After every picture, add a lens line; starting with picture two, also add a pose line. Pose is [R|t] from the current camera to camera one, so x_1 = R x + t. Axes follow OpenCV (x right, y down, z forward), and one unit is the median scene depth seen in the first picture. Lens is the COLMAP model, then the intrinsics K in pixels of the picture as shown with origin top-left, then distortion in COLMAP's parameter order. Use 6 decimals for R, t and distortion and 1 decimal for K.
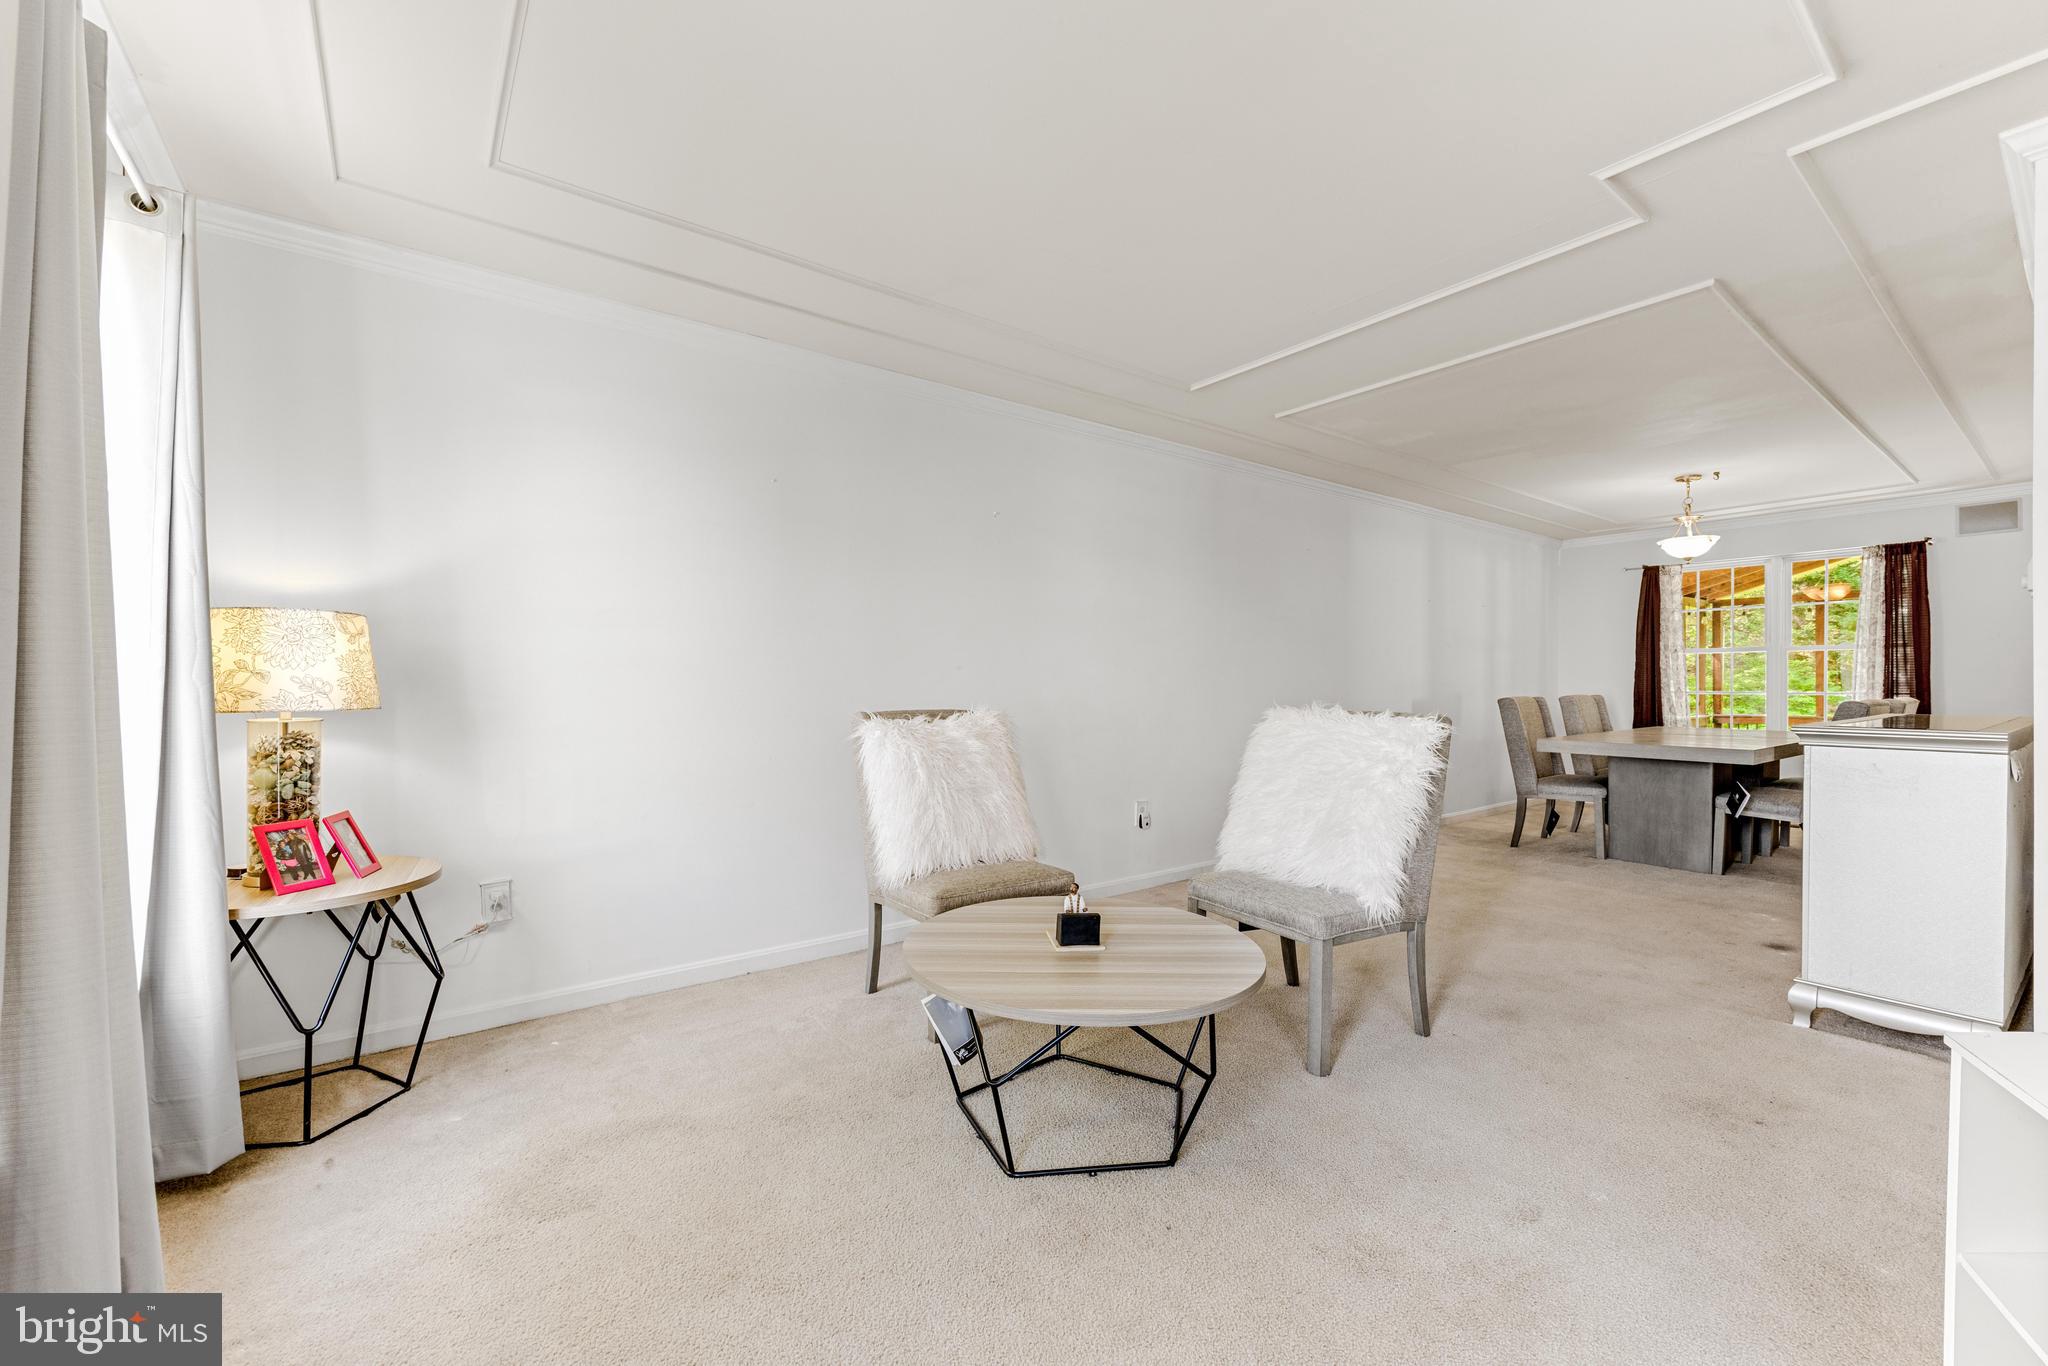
lens RADIAL K [[829.8, 0, 1027.3], [0, 829.8, 692.6], [0, 0, 1]] dist [-0.012533, -0.001309]
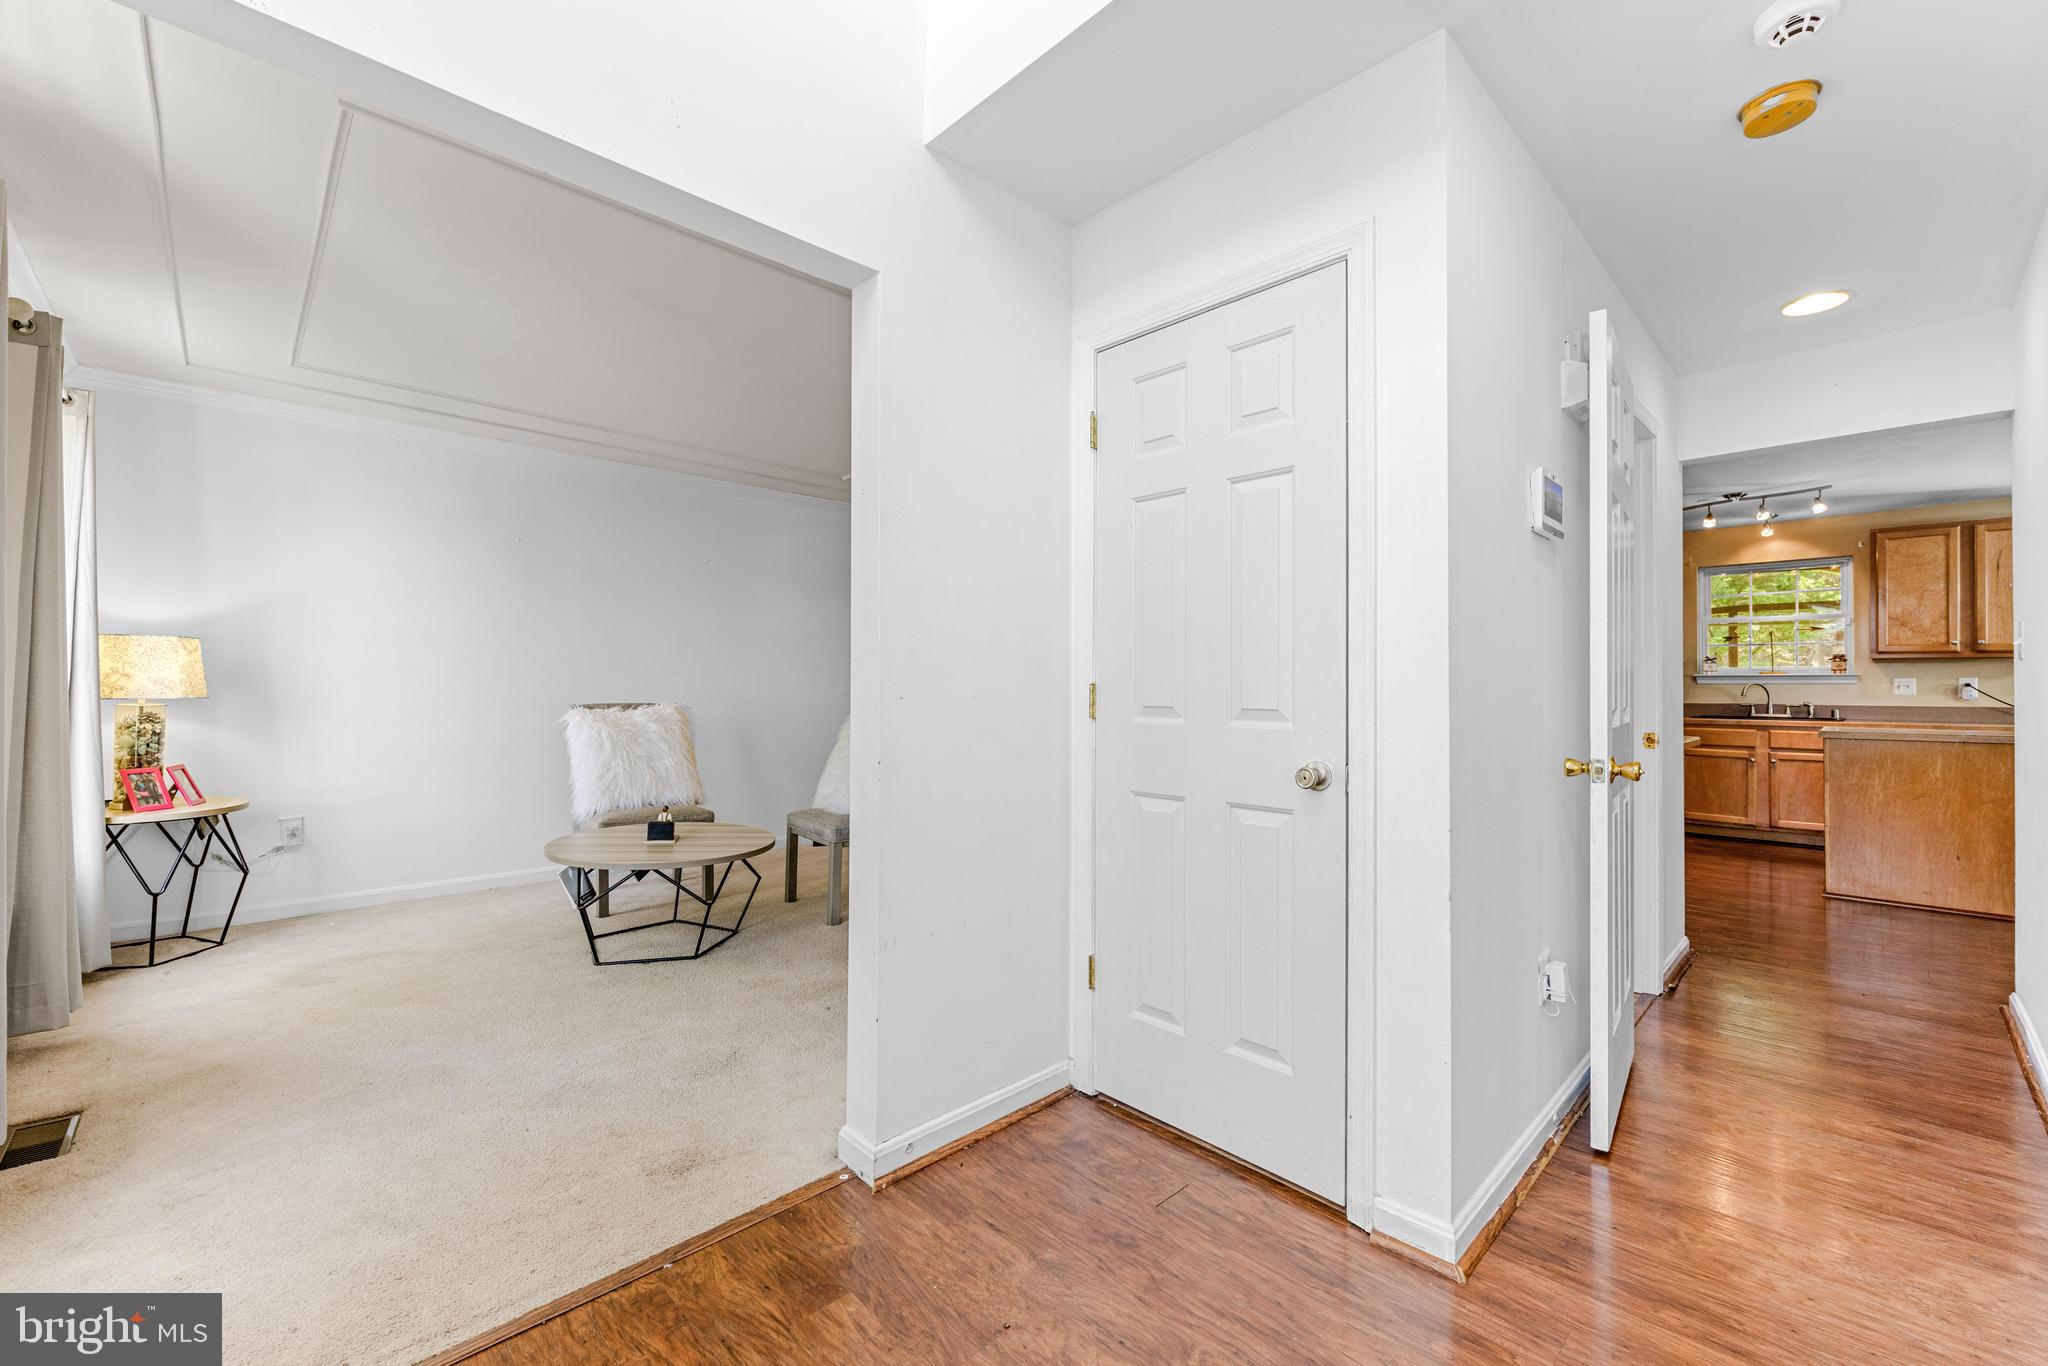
lens RADIAL K [[829.8, 0, 1027.8], [0, 829.8, 678.2], [0, 0, 1]] dist [-0.012533, -0.001309]
pose [[0.991675, 0.010448, 0.128341, 0.554307], [-0.008070, 0.999786, -0.019031, -0.001112], [-0.128513, 0.017836, 0.991547, -0.737190]]
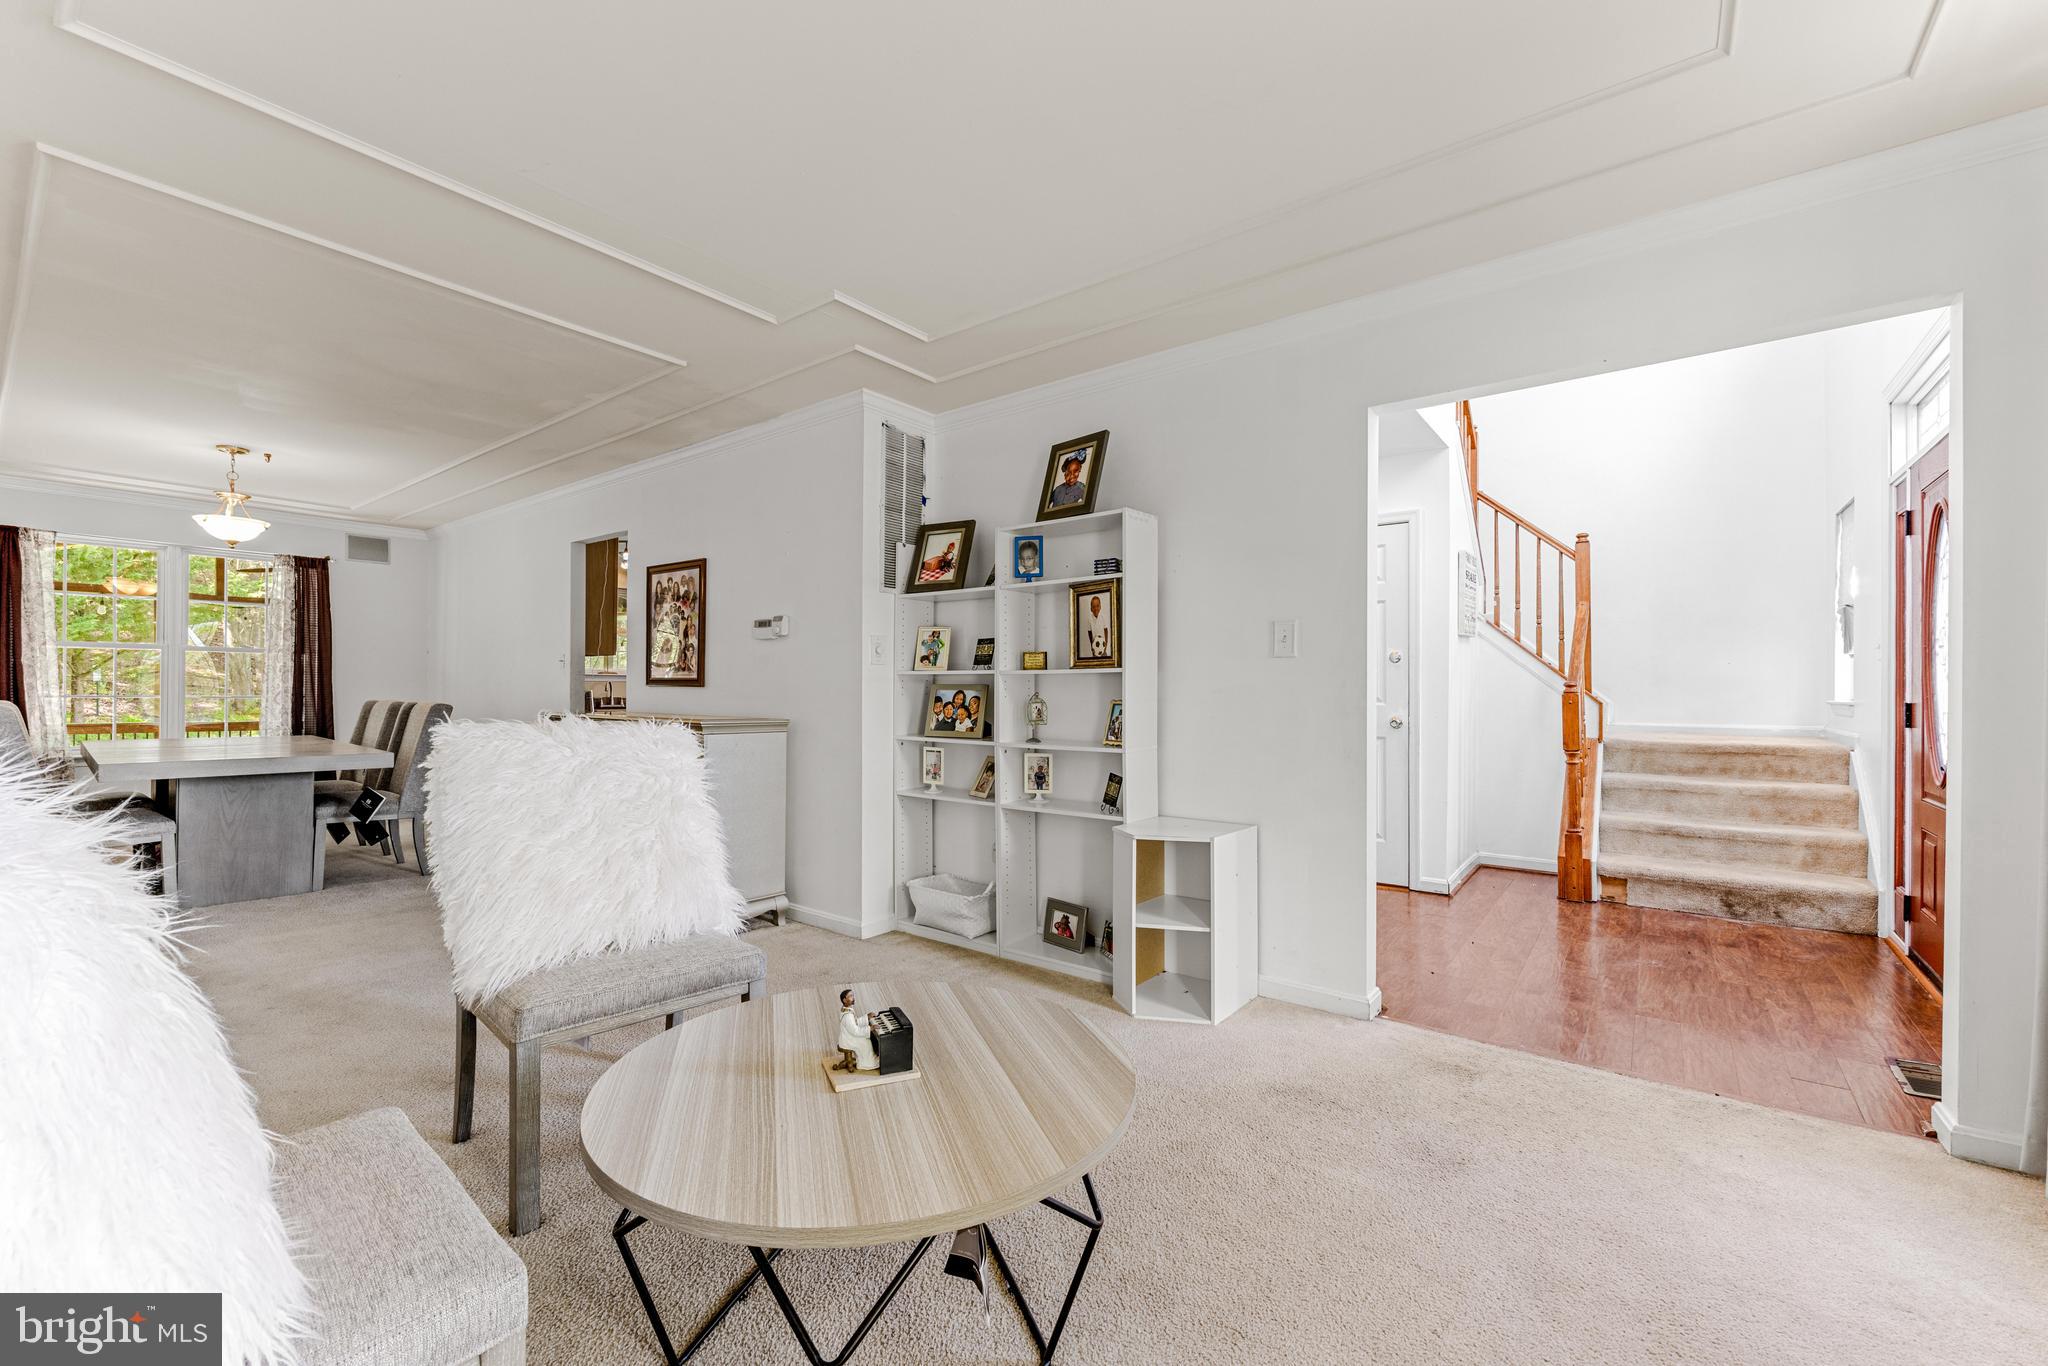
lens RADIAL K [[829.8, 0, 1026.7], [0, 829.8, 684.0], [0, 0, 1]] dist [-0.012533, -0.001309]
pose [[-0.276185, 0.011374, 0.961037, -1.017309], [0.003144, 0.999935, -0.010931, -0.005344], [-0.961099, 0.000003, -0.276203, 1.739489]]
